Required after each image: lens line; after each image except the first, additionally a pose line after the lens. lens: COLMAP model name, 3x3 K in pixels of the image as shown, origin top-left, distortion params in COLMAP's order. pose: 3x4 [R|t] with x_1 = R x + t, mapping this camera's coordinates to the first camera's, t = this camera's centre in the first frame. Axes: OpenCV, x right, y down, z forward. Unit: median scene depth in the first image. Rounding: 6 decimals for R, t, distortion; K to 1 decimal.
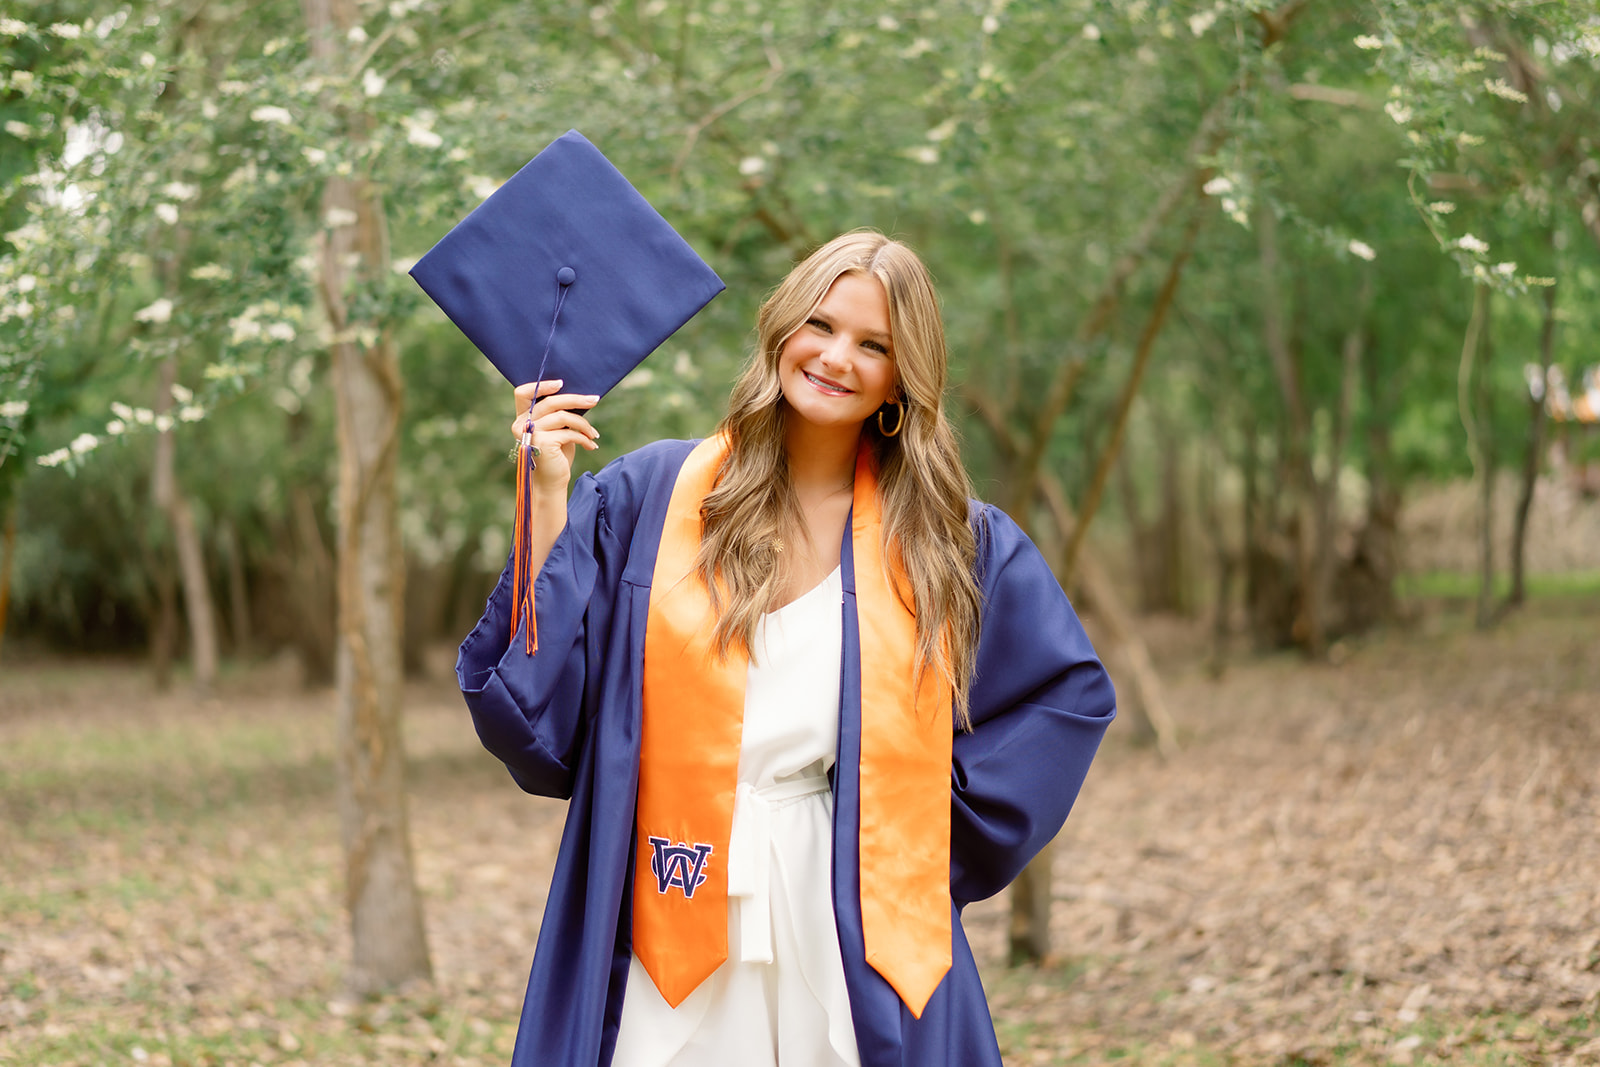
lens RADIAL K [[2558.5, 0, 800.0], [0, 2558.5, 533.5], [0, 0, 1]] dist [0.010186, -0.067870]
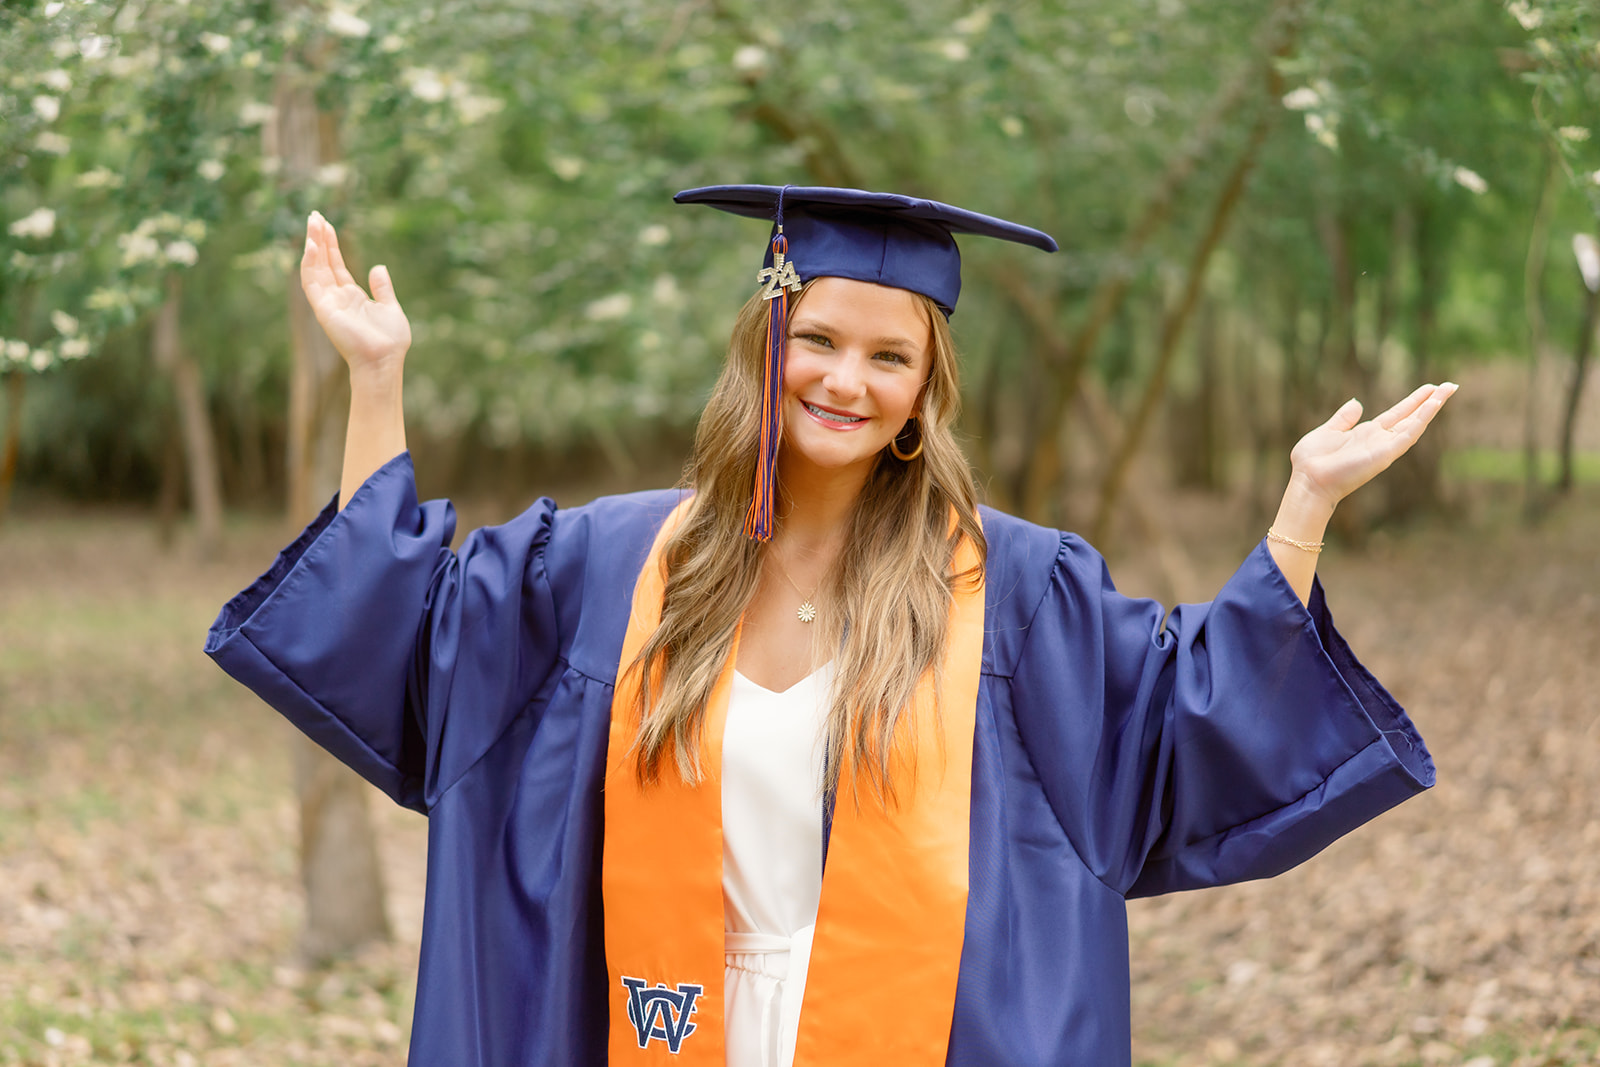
lens RADIAL K [[2558.5, 0, 800.0], [0, 2558.5, 533.5], [0, 0, 1]] dist [0.010186, -0.067870]
pose [[0.999741, 0.020022, -0.010793, 0.008303], [-0.019354, 0.998087, 0.058722, -0.028020], [0.011948, -0.058498, 0.998216, 0.109769]]
